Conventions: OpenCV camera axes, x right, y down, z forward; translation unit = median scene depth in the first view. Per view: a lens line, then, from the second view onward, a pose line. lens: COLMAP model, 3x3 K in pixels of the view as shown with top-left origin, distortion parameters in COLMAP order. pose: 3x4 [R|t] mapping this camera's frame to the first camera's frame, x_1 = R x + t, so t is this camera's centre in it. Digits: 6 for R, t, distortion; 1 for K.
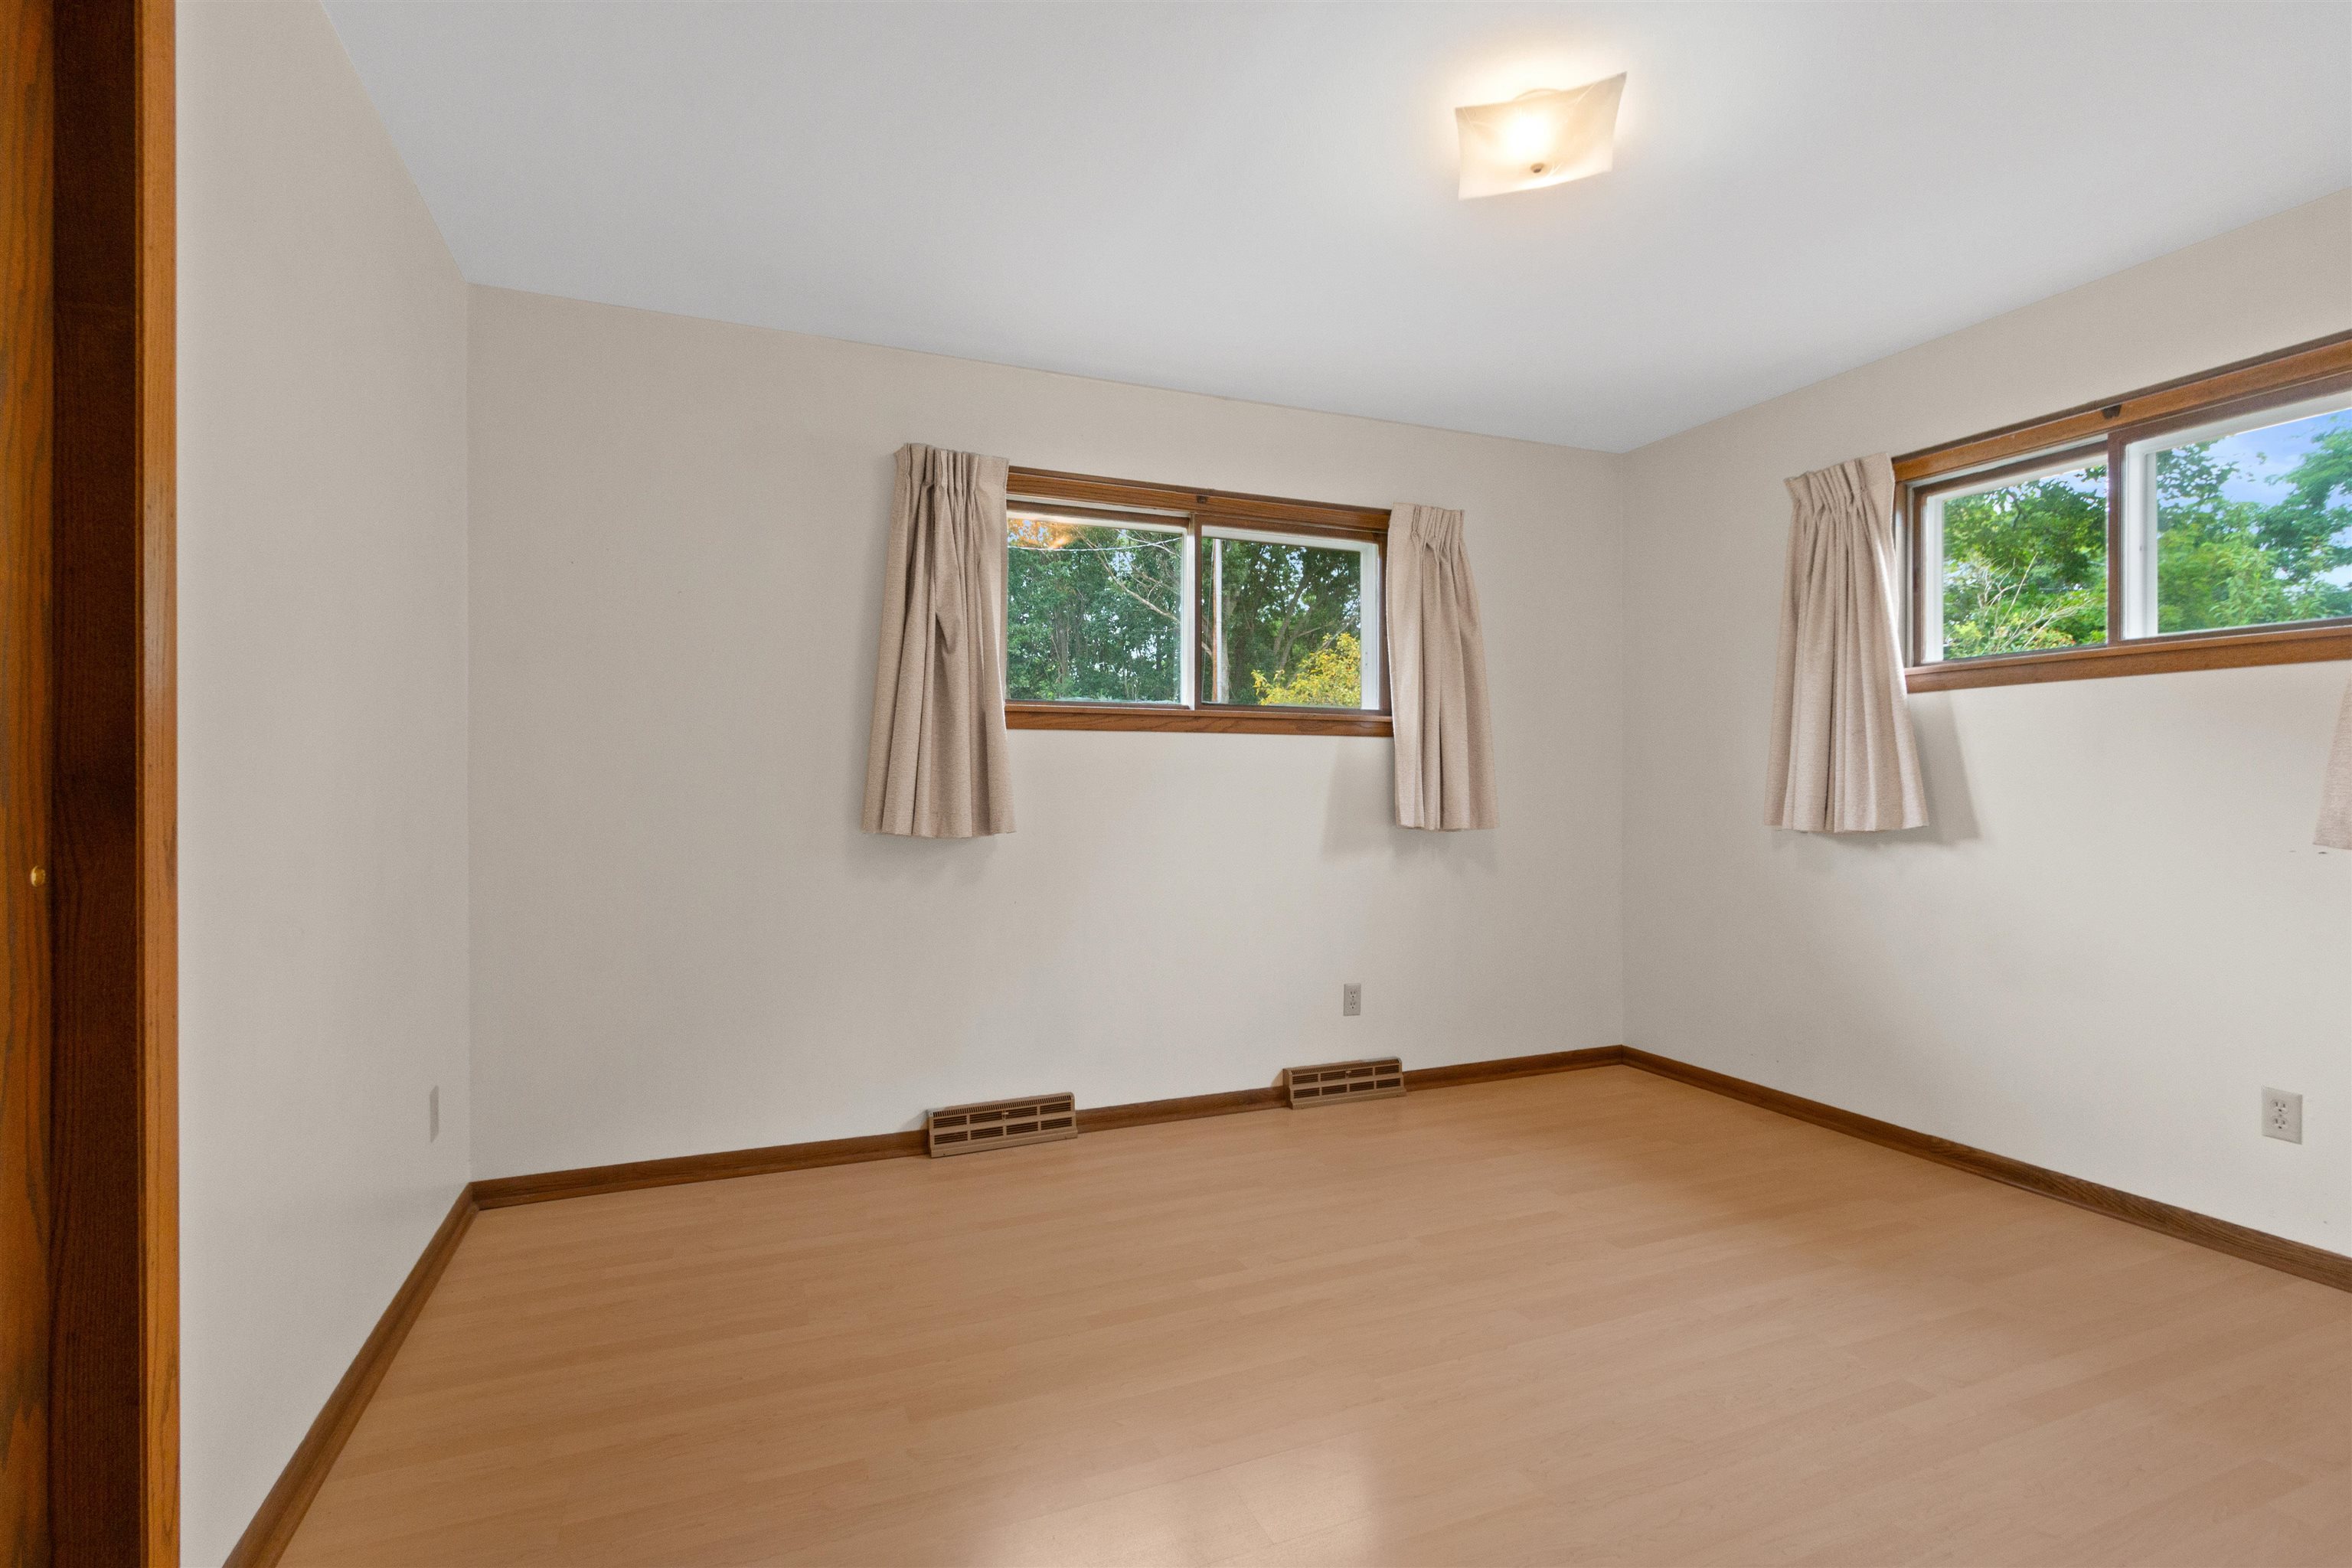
lens RADIAL K [[1089.5, 0, 1169.7], [0, 1089.5, 784.4], [0, 0, 1]] dist [0.001031, 0.000689]
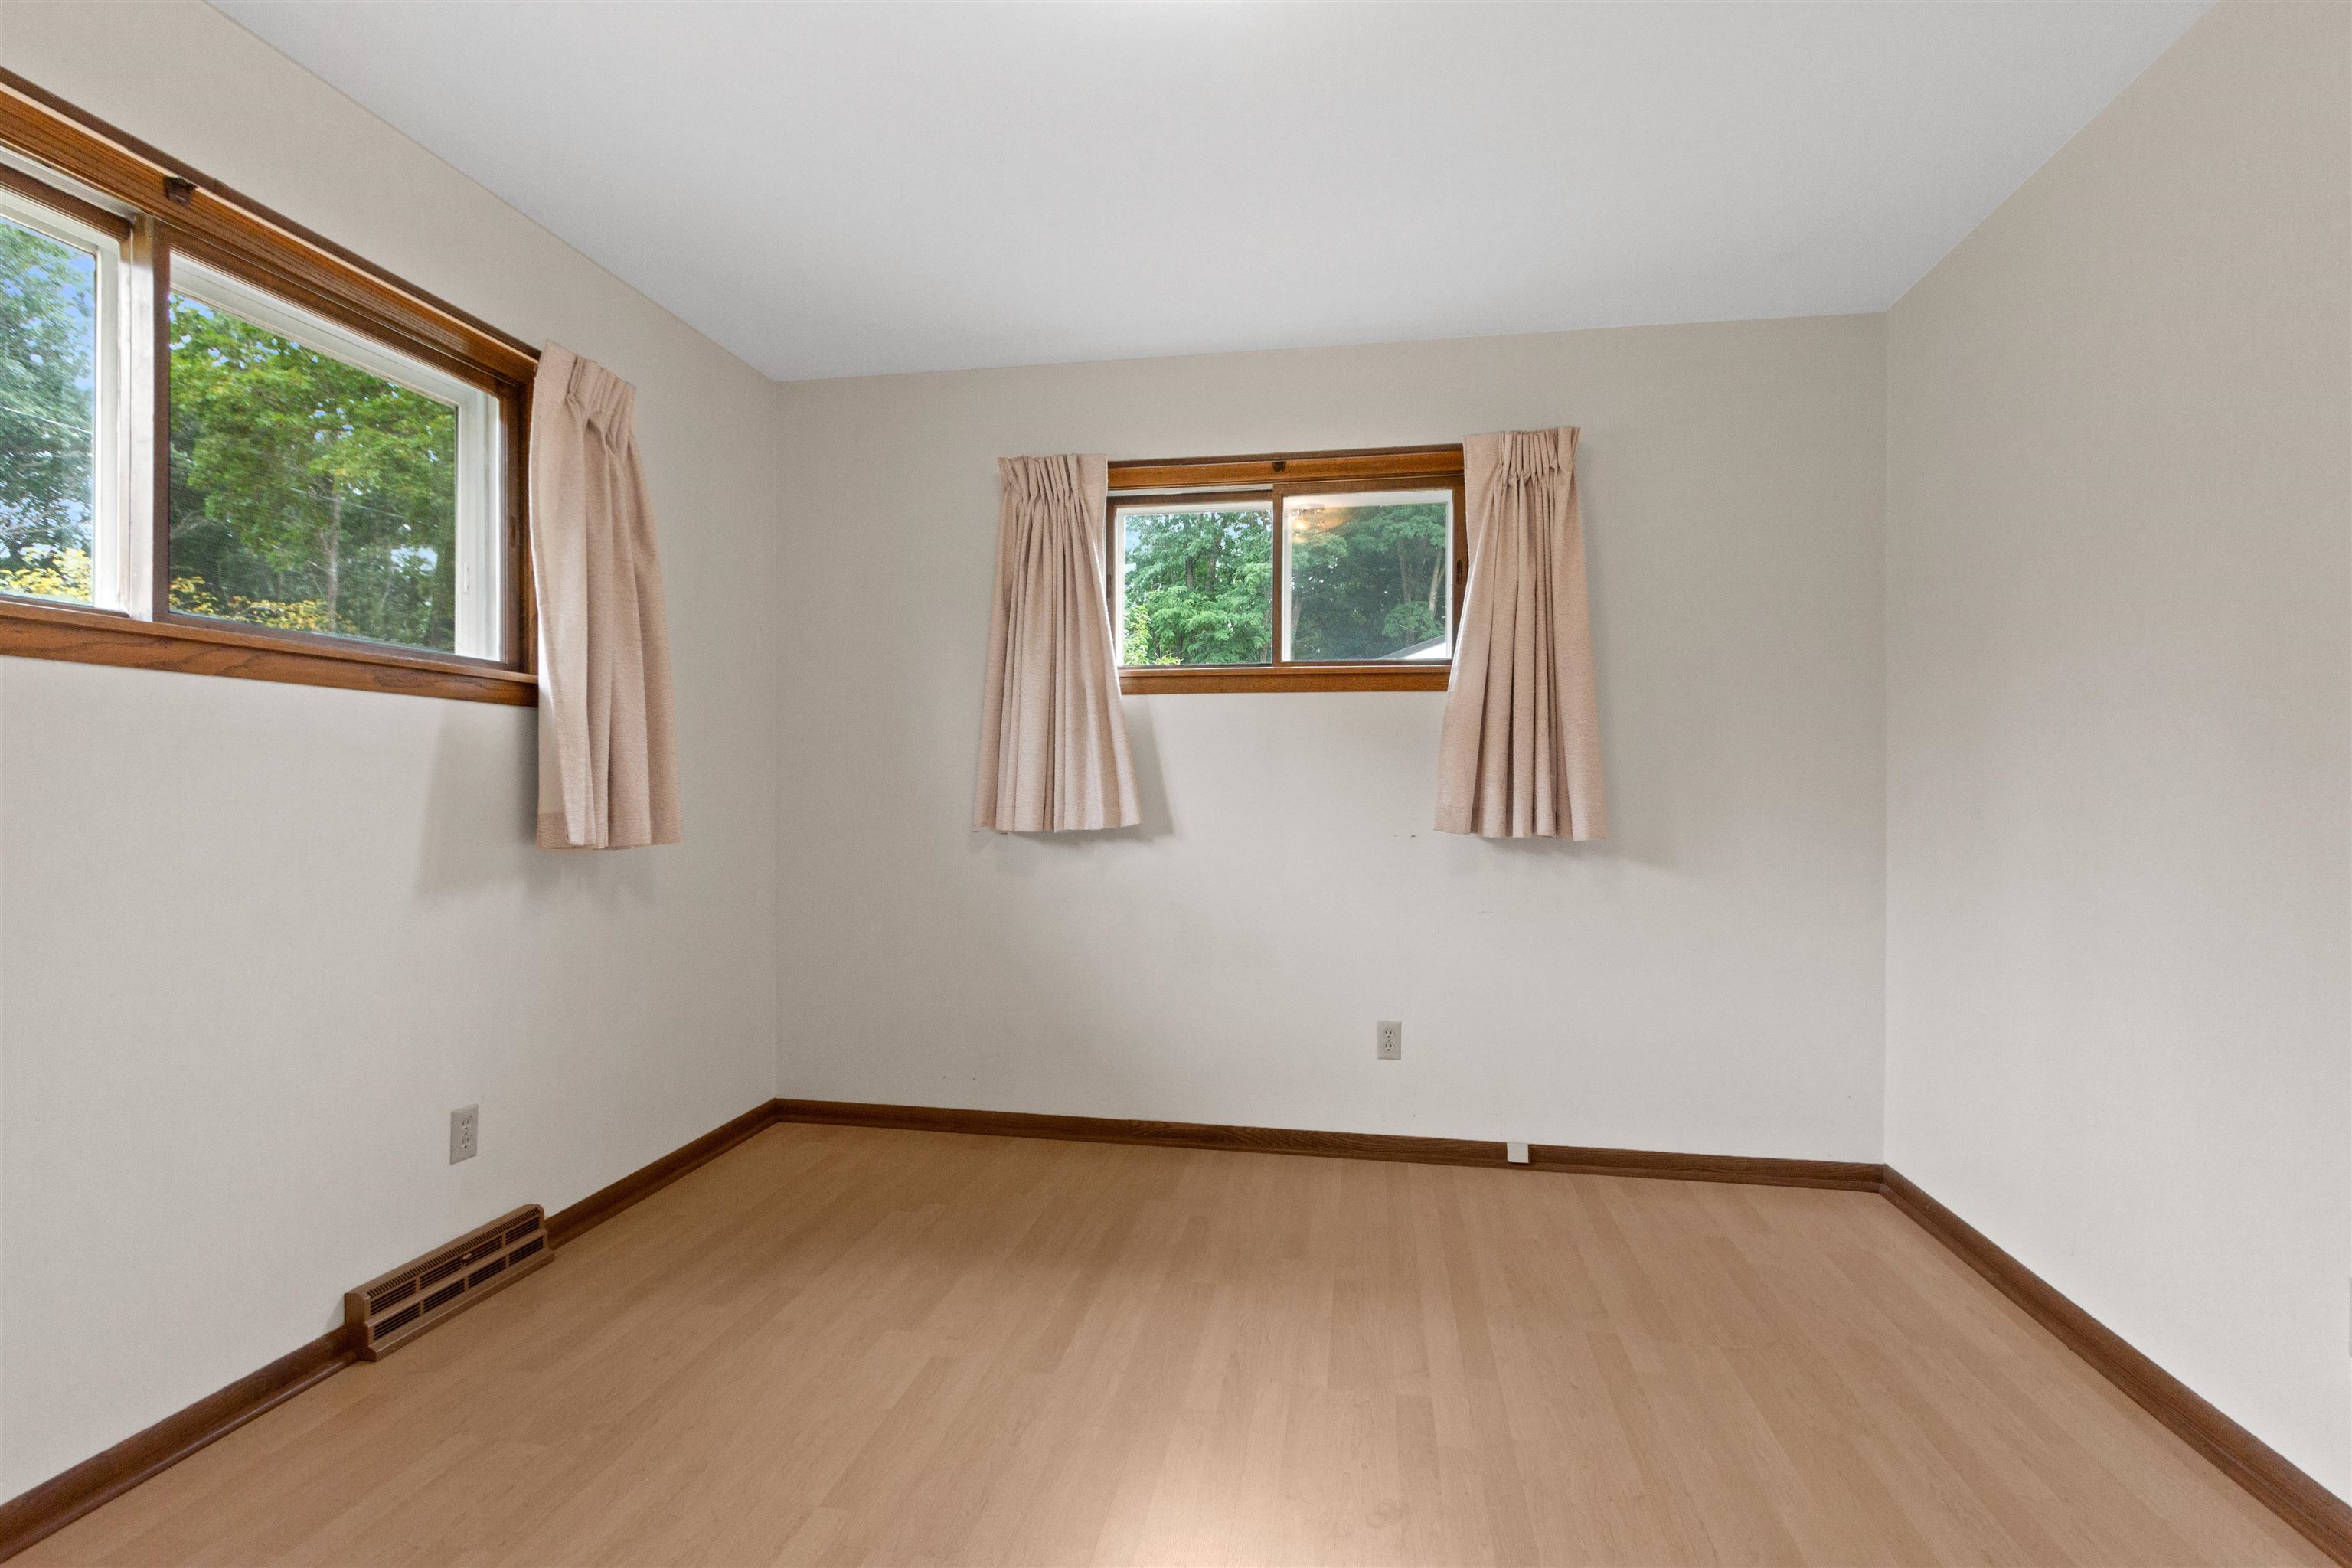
lens RADIAL K [[1089.5, 0, 1169.7], [0, 1089.5, 784.4], [0, 0, 1]] dist [0.001031, 0.000689]
pose [[0.534642, 0.003218, 0.845073, -0.147437], [-0.004328, 0.999990, -0.001070, 0.001605], [-0.845068, -0.003085, 0.534650, 0.369019]]
